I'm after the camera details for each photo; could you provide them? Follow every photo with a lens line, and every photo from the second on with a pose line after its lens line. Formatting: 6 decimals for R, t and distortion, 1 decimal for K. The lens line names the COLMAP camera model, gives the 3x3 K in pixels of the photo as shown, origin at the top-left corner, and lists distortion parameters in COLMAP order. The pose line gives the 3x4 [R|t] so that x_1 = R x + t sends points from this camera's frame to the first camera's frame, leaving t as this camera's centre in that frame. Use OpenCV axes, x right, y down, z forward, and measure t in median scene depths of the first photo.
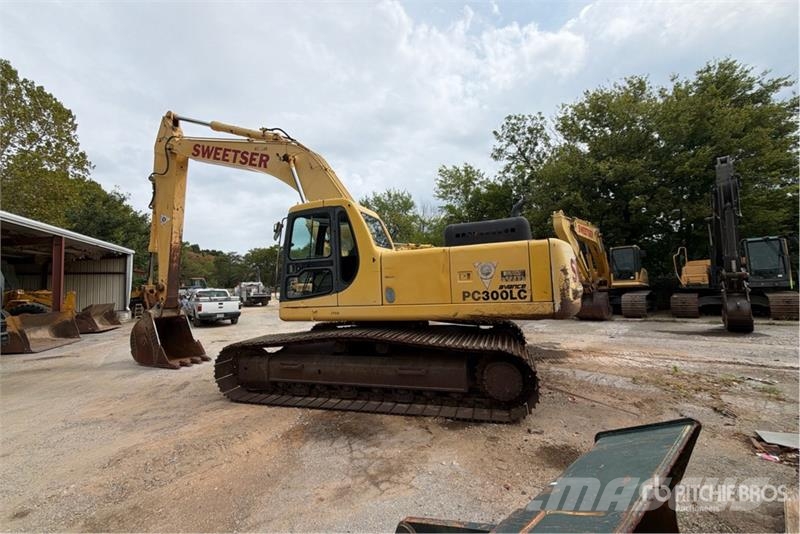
lens RADIAL K [[315.7, 0, 402.1], [0, 315.7, 263.9], [0, 0, 1]] dist [-0.000157, 0.000212]
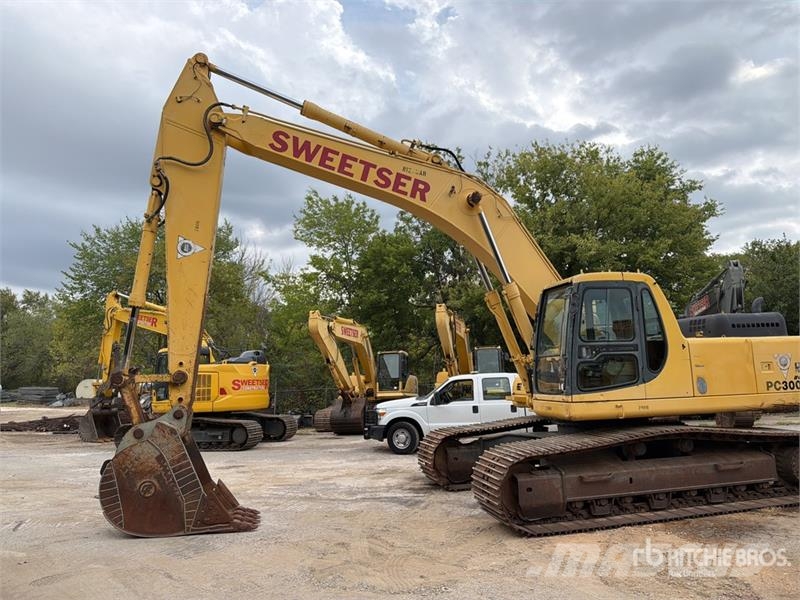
lens RADIAL K [[549.9, 0, 401.1], [0, 549.9, 295.7], [0, 0, 1]] dist [0.066565, -0.085486]
pose [[0.849979, 0.092350, 0.518660, -1.067823], [-0.037361, 0.992604, -0.115509, 0.037576], [-0.525491, 0.078803, 0.847142, 0.036301]]
